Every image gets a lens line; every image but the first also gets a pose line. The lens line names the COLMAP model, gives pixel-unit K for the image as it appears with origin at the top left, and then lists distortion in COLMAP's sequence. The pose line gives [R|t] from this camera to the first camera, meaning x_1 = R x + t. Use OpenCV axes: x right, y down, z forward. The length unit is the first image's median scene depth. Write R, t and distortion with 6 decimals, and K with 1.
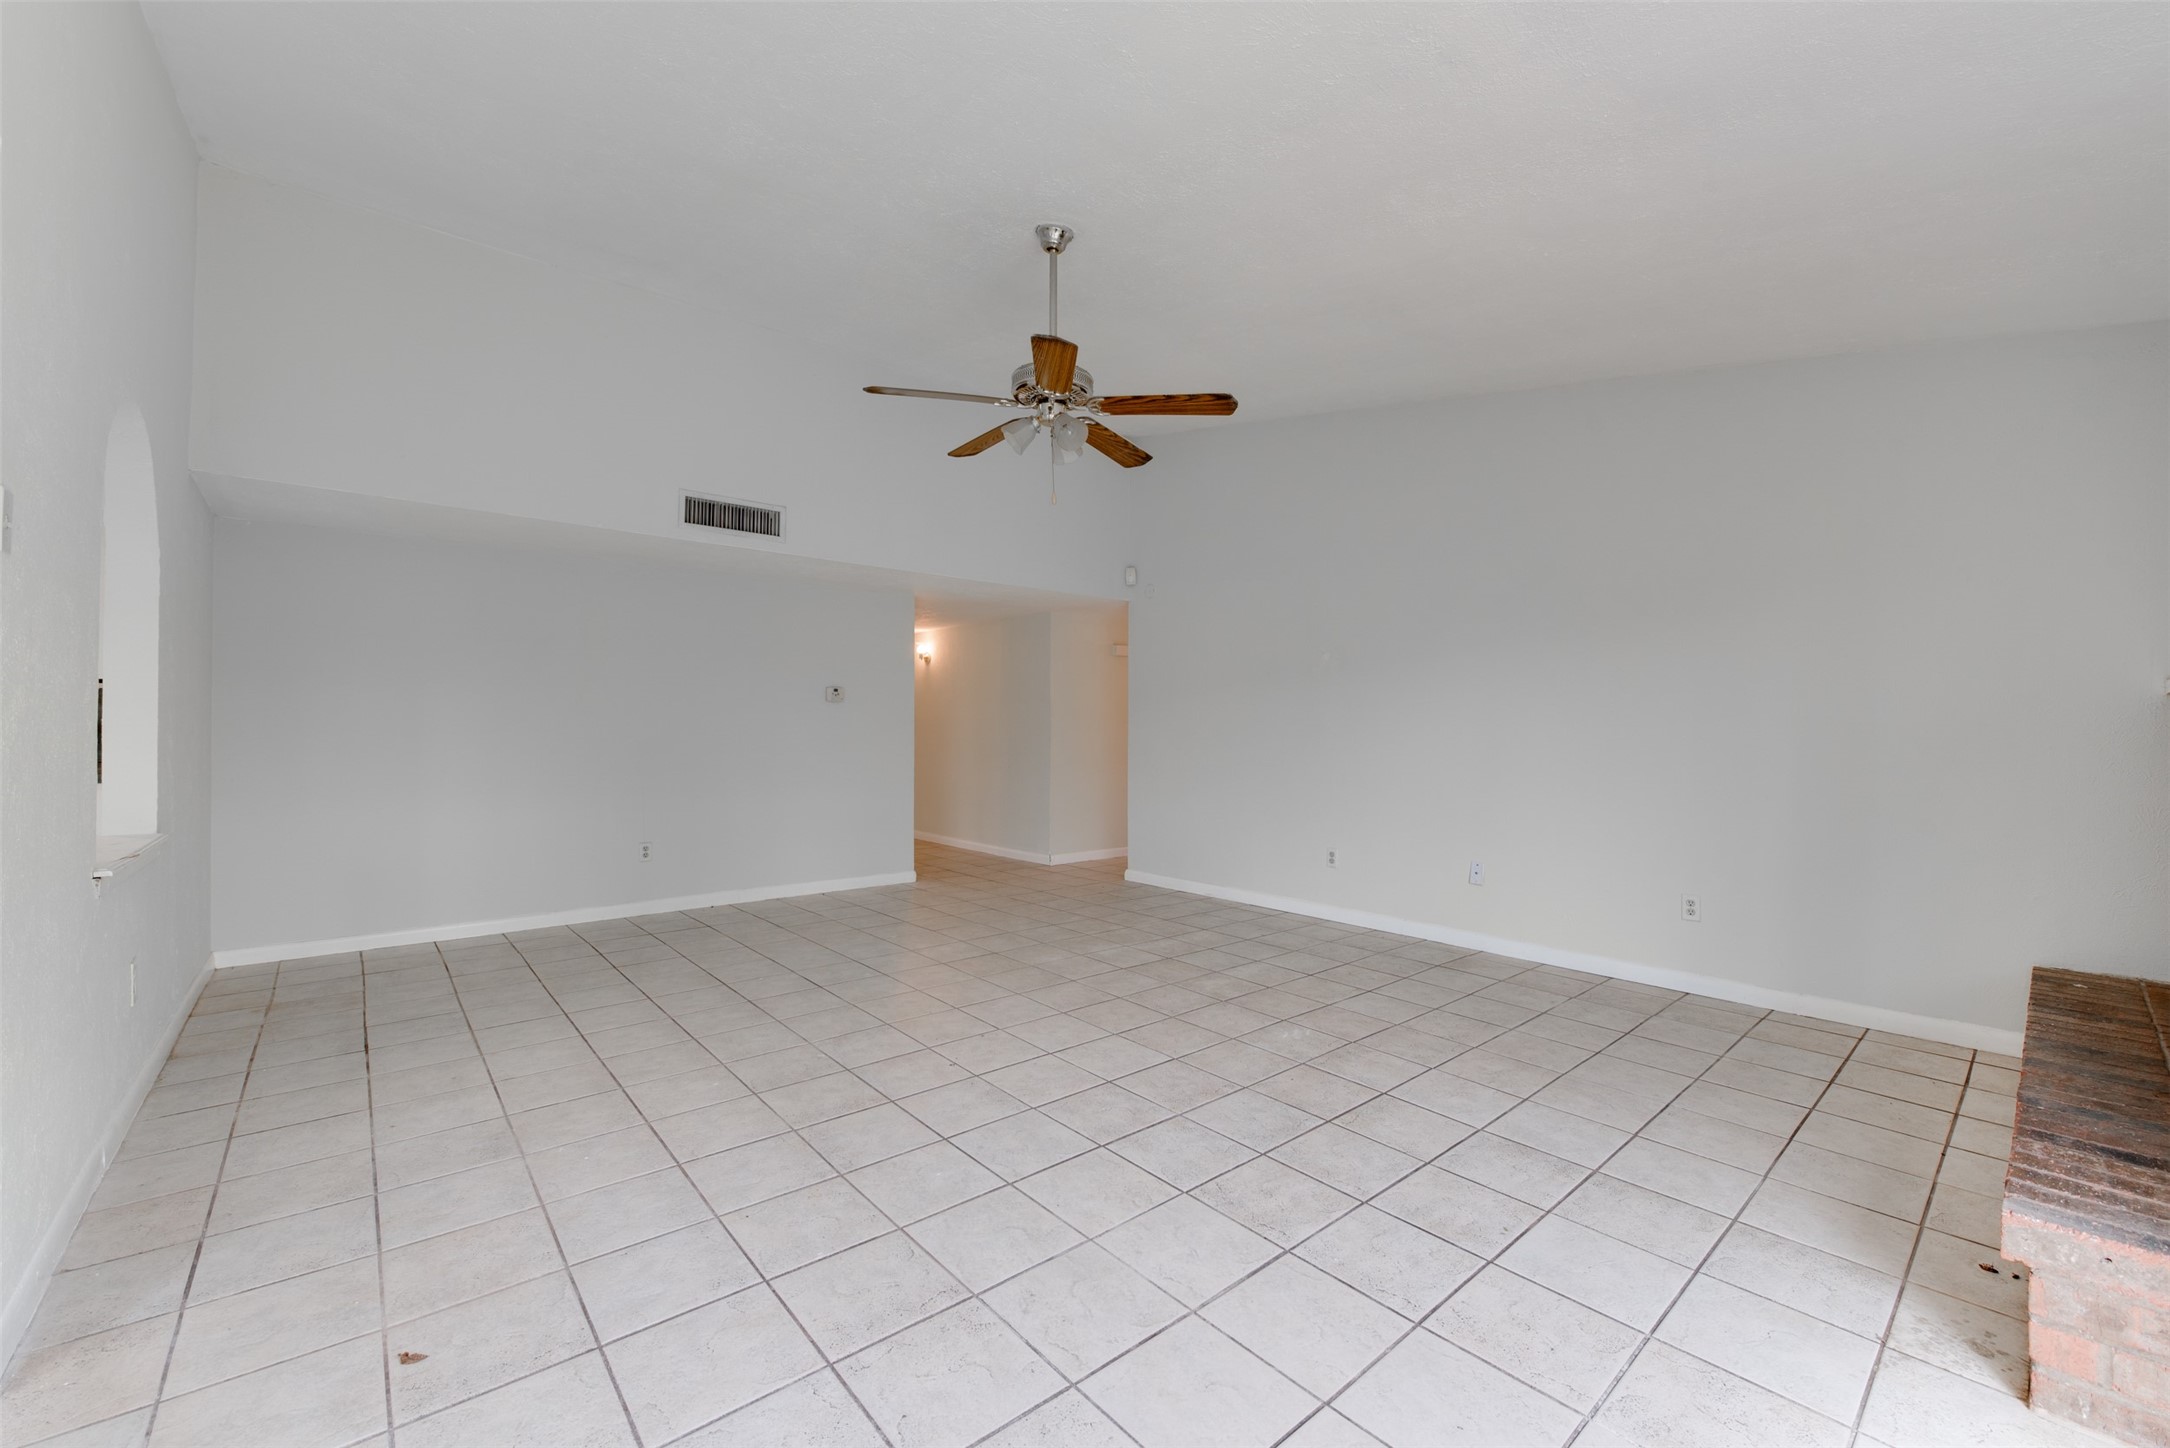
lens RADIAL K [[865.6, 0, 1089.2], [0, 865.6, 722.1], [0, 0, 1]] dist [-0.015497, -0.002207]
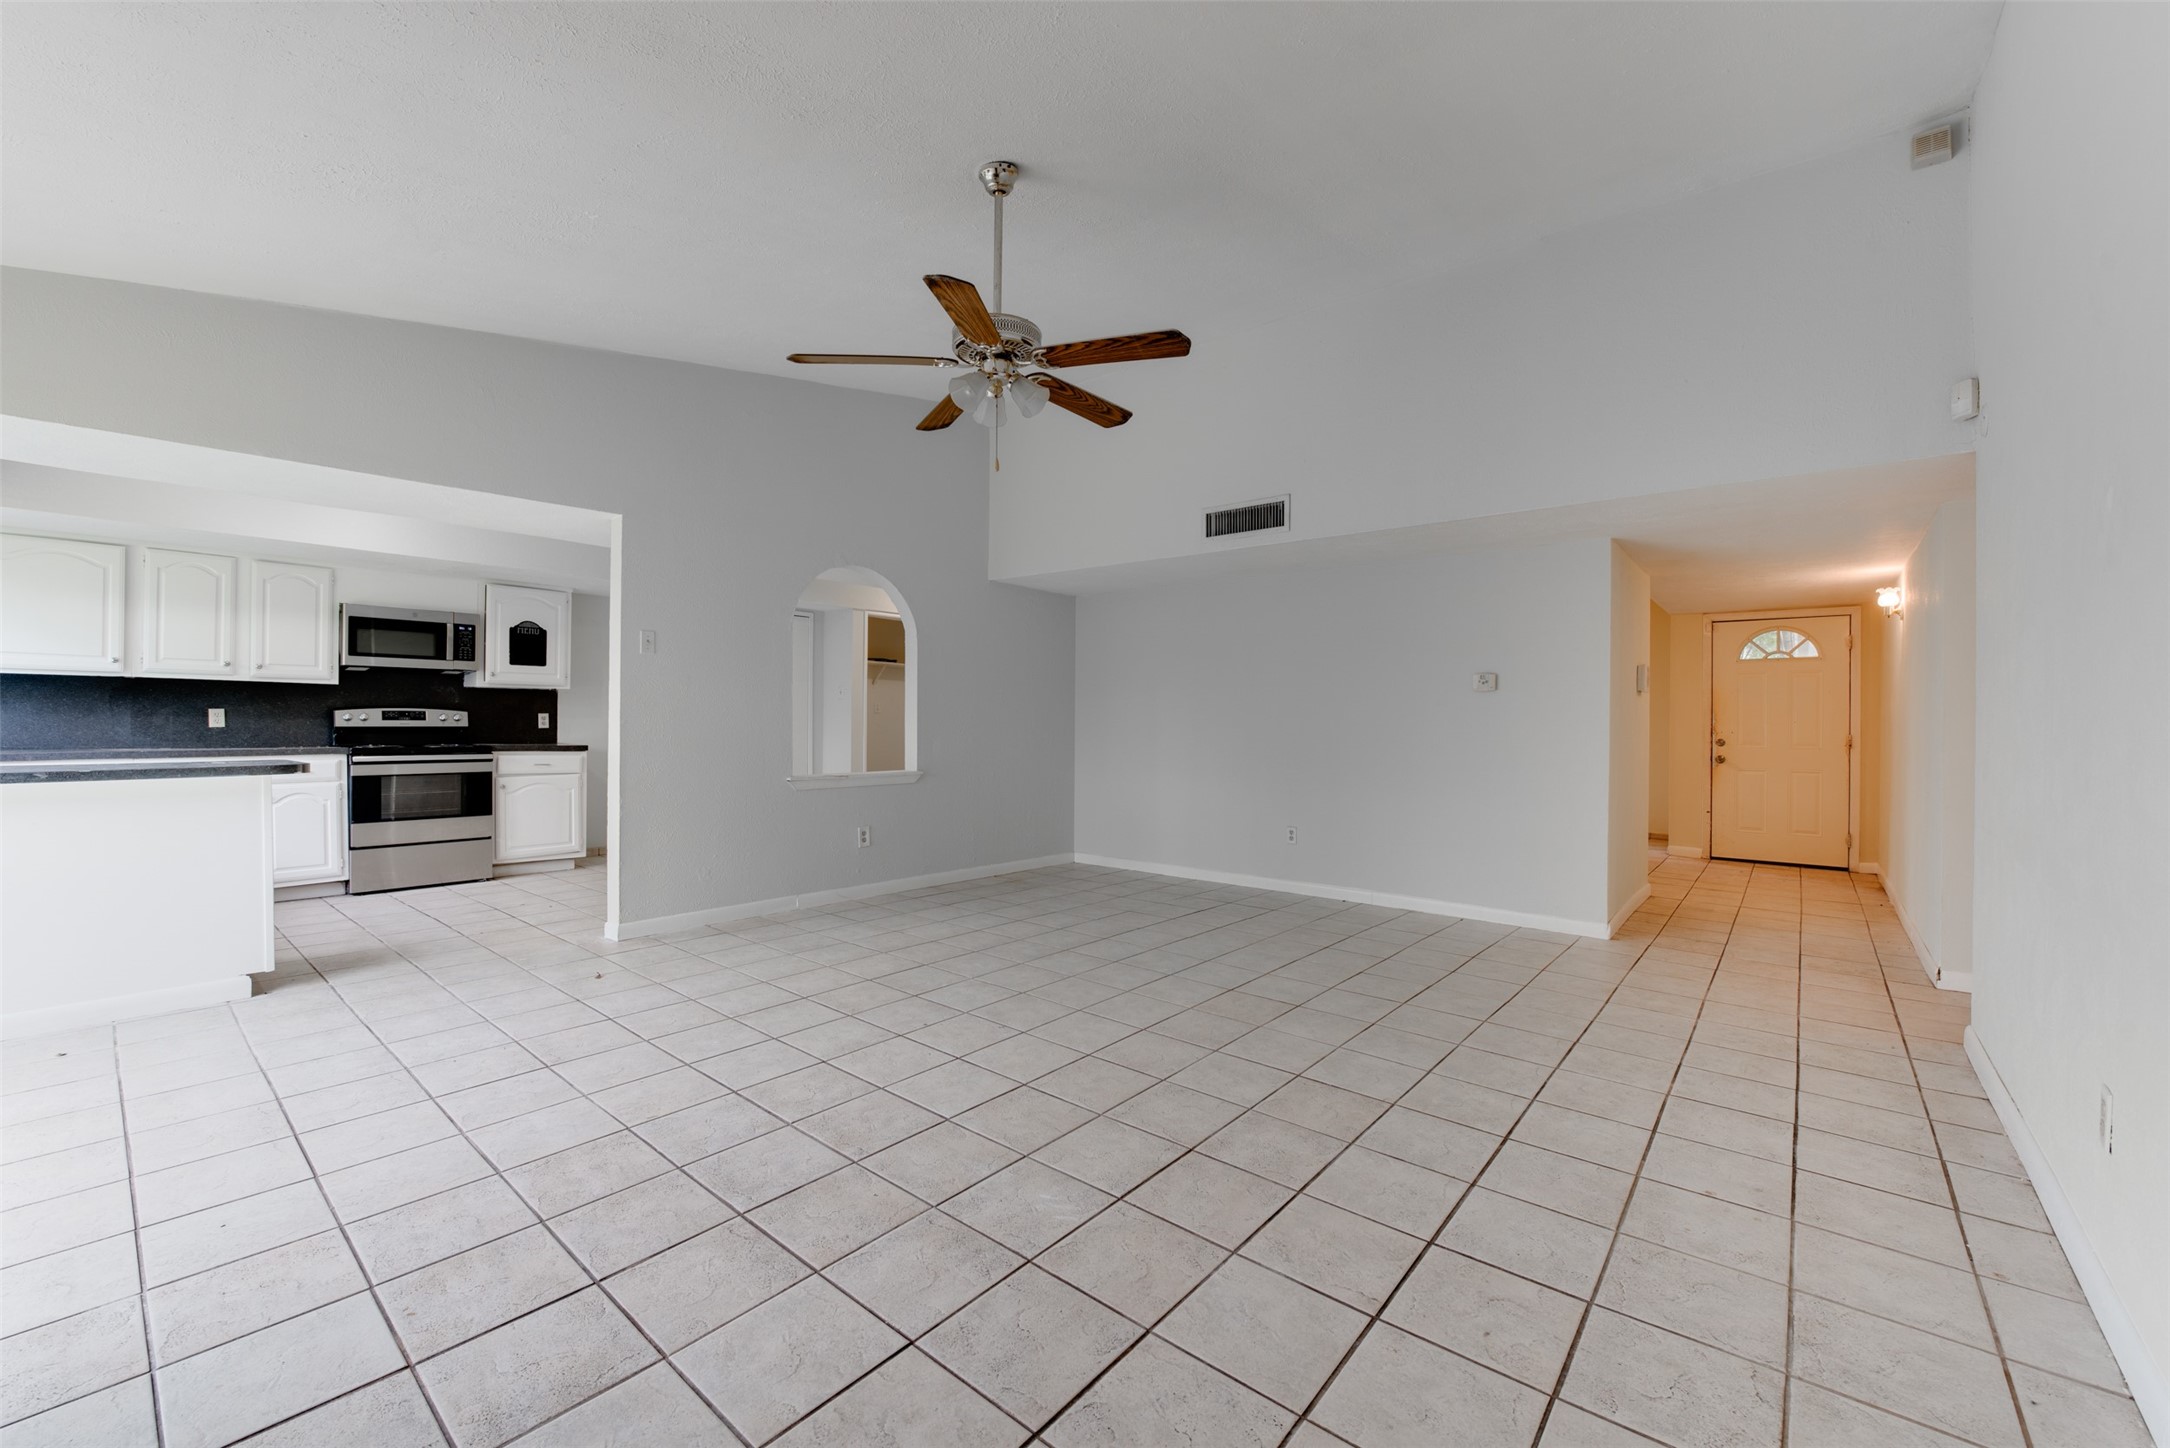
lens RADIAL K [[865.6, 0, 1089.2], [0, 865.6, 722.1], [0, 0, 1]] dist [-0.015497, -0.002207]
pose [[0.160354, -0.002194, -0.987057, 0.962846], [-0.002570, 0.999993, -0.002641, 0.019293], [0.987056, 0.002961, 0.160347, 1.045377]]
